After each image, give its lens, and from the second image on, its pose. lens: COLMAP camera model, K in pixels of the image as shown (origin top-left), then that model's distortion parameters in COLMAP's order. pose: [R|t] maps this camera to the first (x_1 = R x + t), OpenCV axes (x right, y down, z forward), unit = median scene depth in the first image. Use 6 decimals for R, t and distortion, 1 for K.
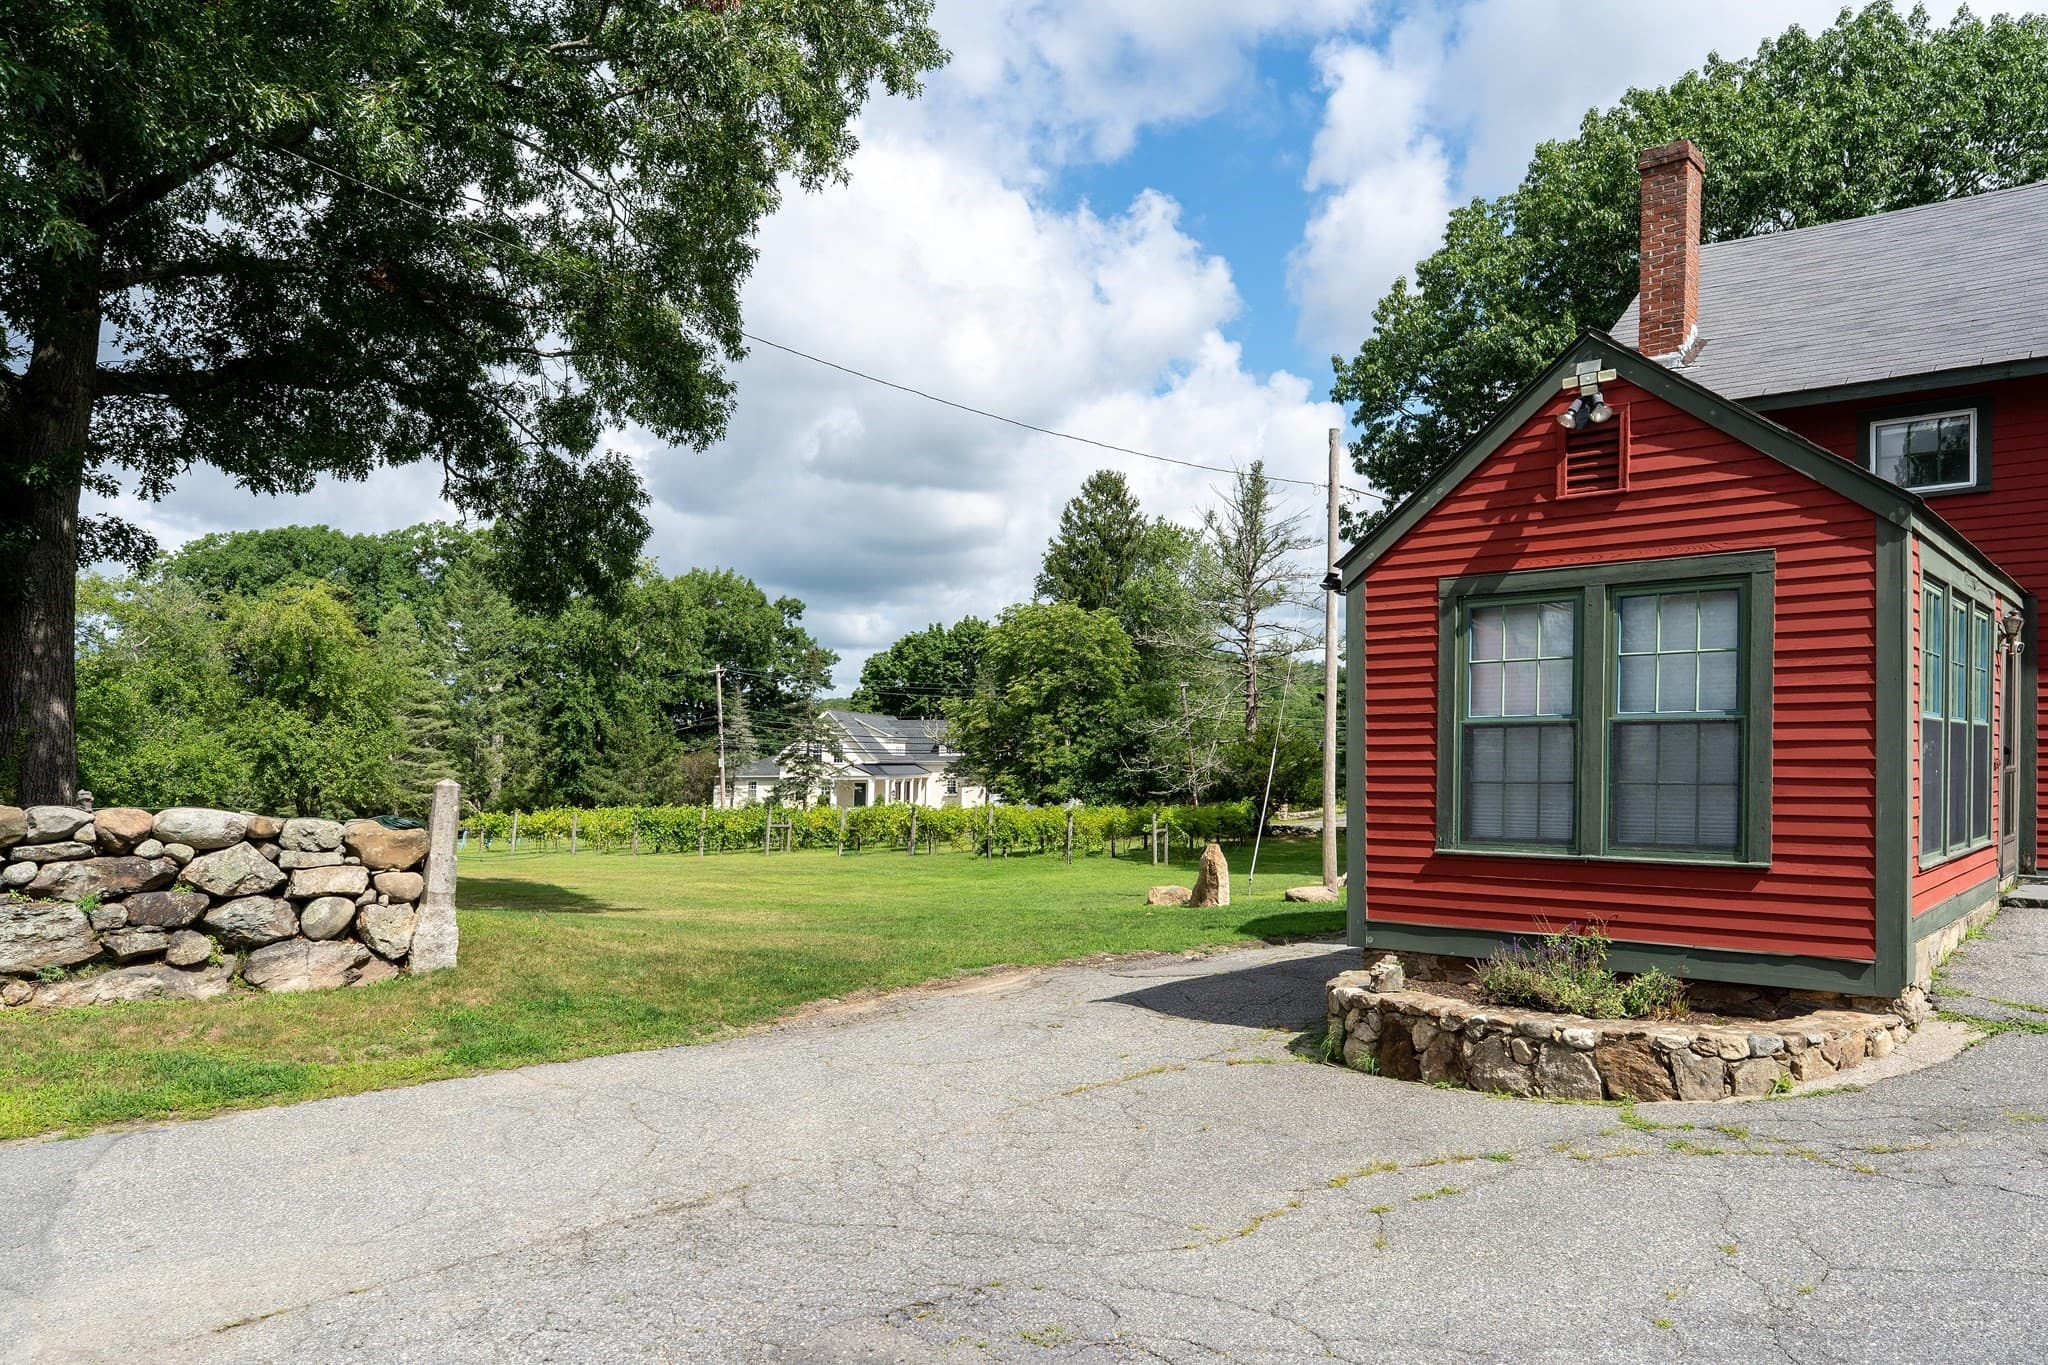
lens RADIAL K [[1362.3, 0, 1025.4], [0, 1362.3, 813.7], [0, 0, 1]] dist [0.001390, -0.002011]
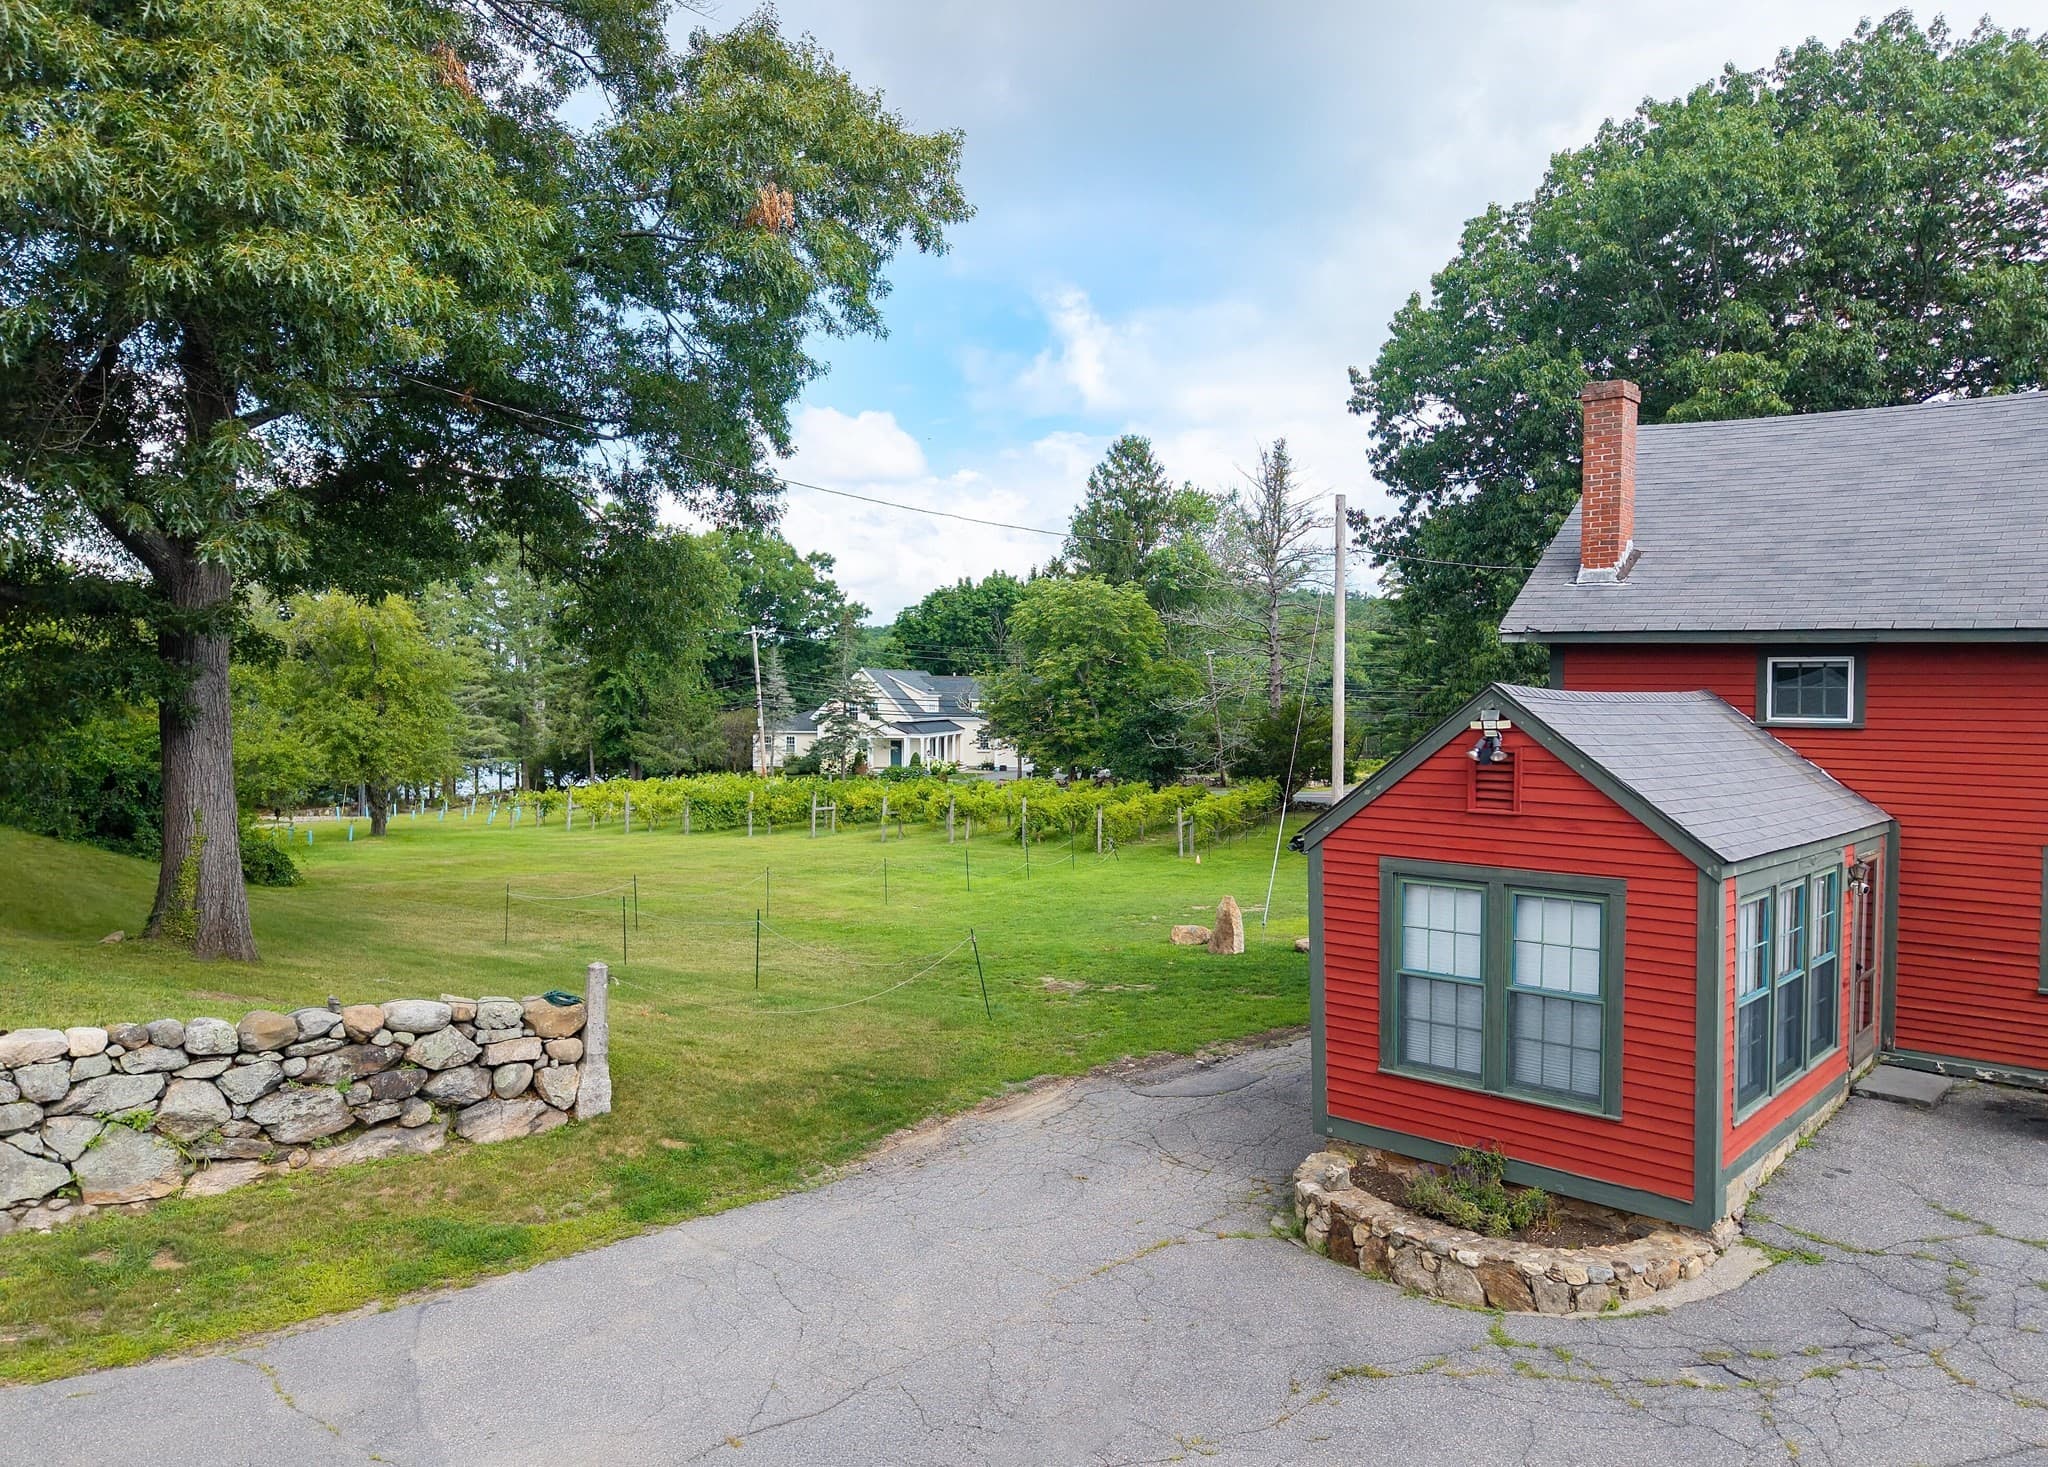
lens RADIAL K [[1468.1, 0, 960.6], [0, 1468.1, 737.2], [0, 0, 1]] dist [0.018748, -0.013194]
pose [[0.997530, -0.021845, -0.066759, 0.005324], [0.025766, 0.997959, 0.058437, -0.333092], [0.065346, -0.060012, 0.996056, -0.347915]]
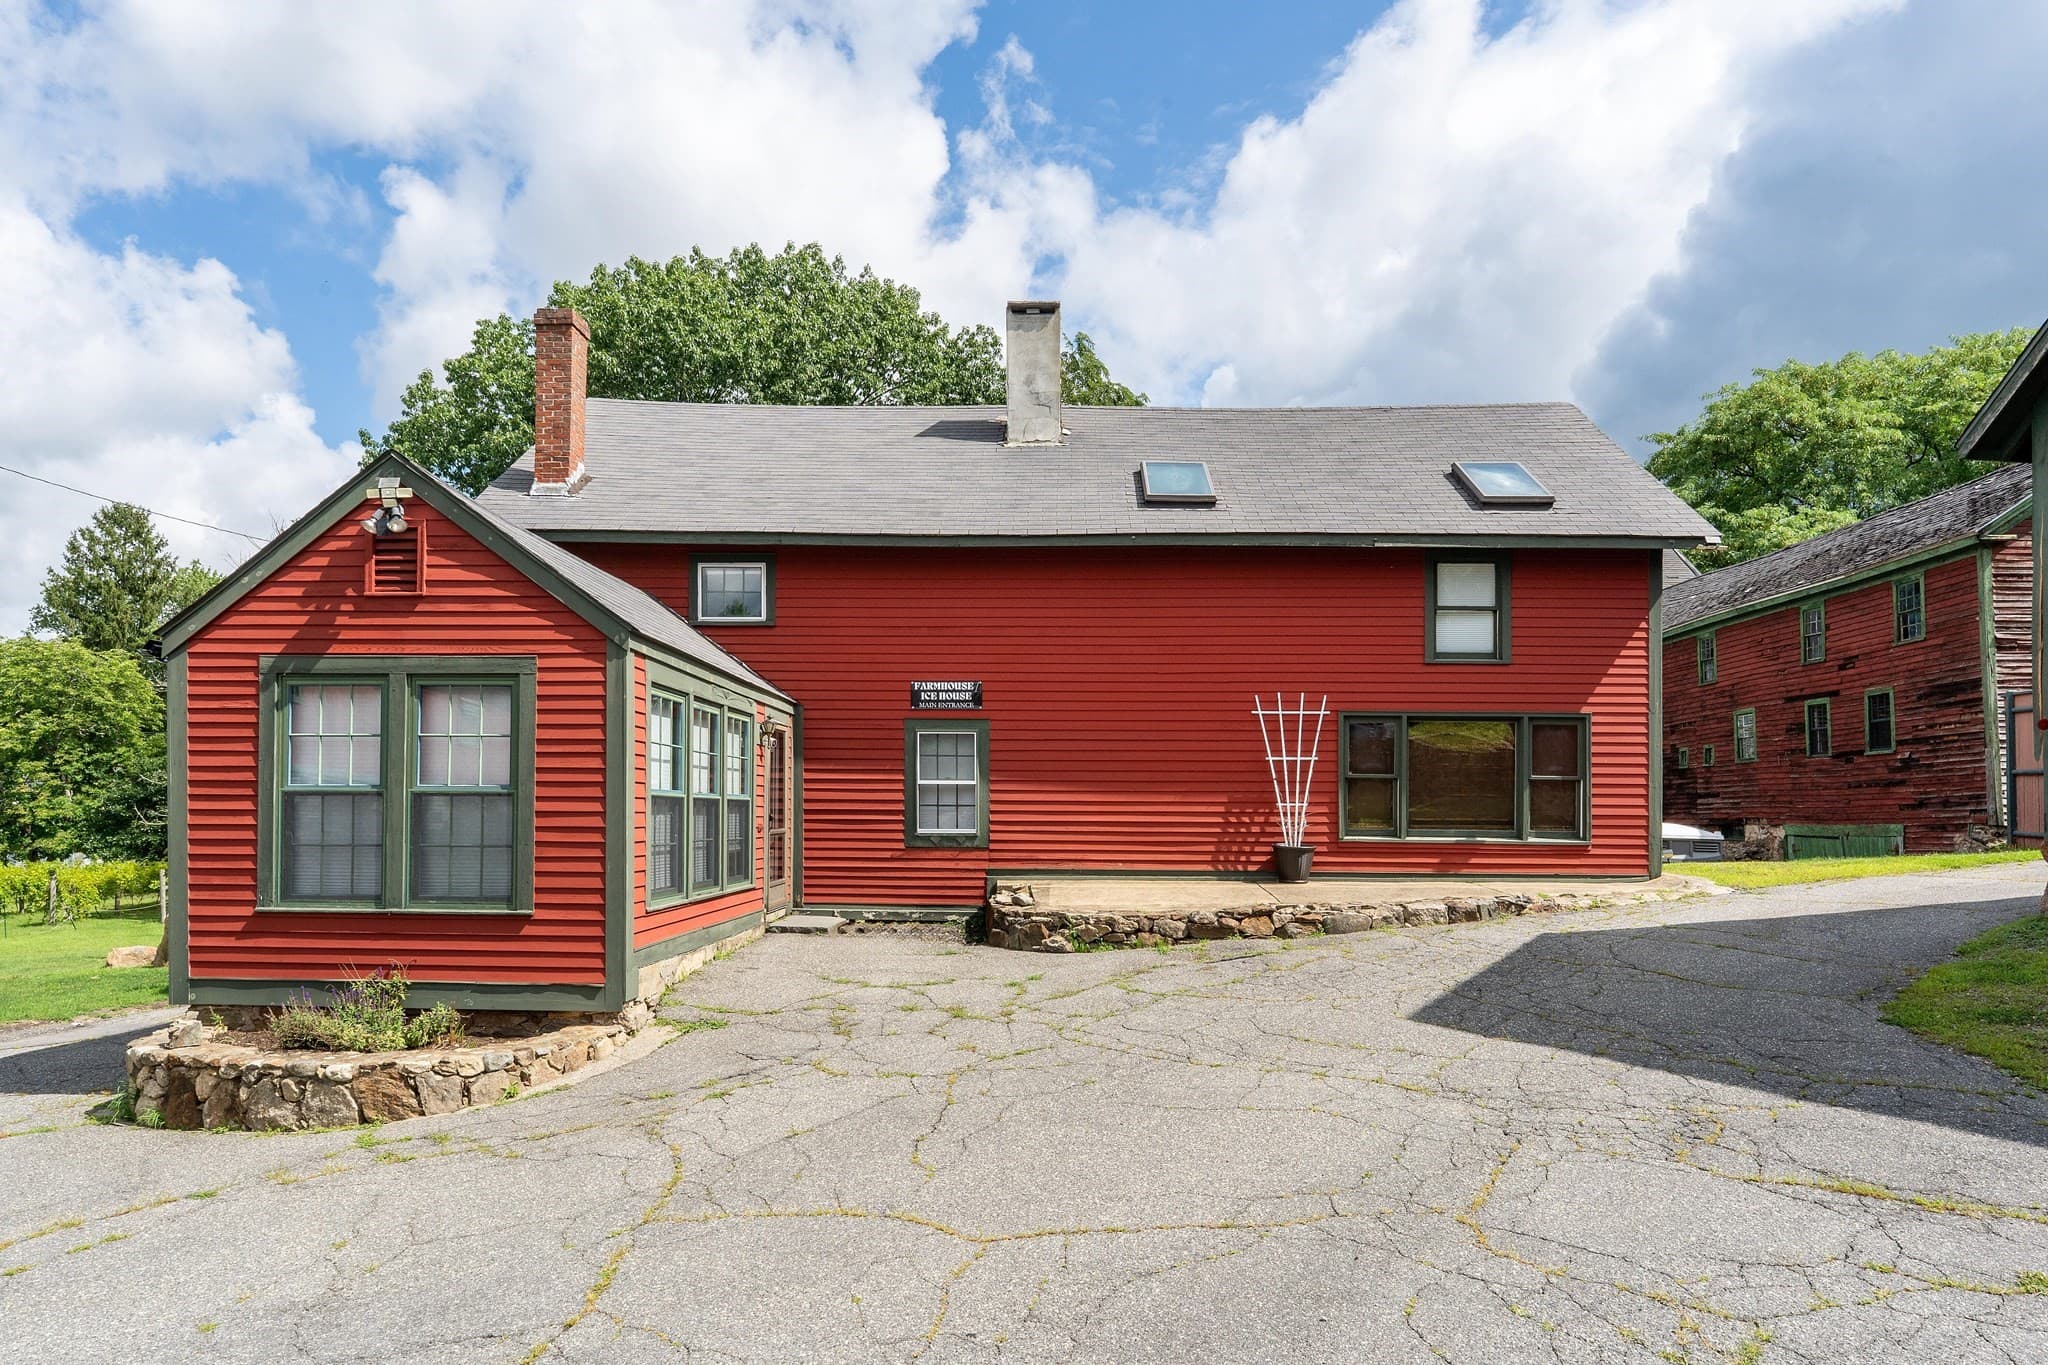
lens RADIAL K [[1196.8, 0, 1023.4], [0, 1196.8, 853.6], [0, 0, 1]] dist [-0.000676, -0.001951]
pose [[0.798634, -0.011459, 0.601709, 0.191570], [0.014081, 0.999901, 0.000353, -0.007172], [-0.601653, 0.008190, 0.798716, -0.100841]]
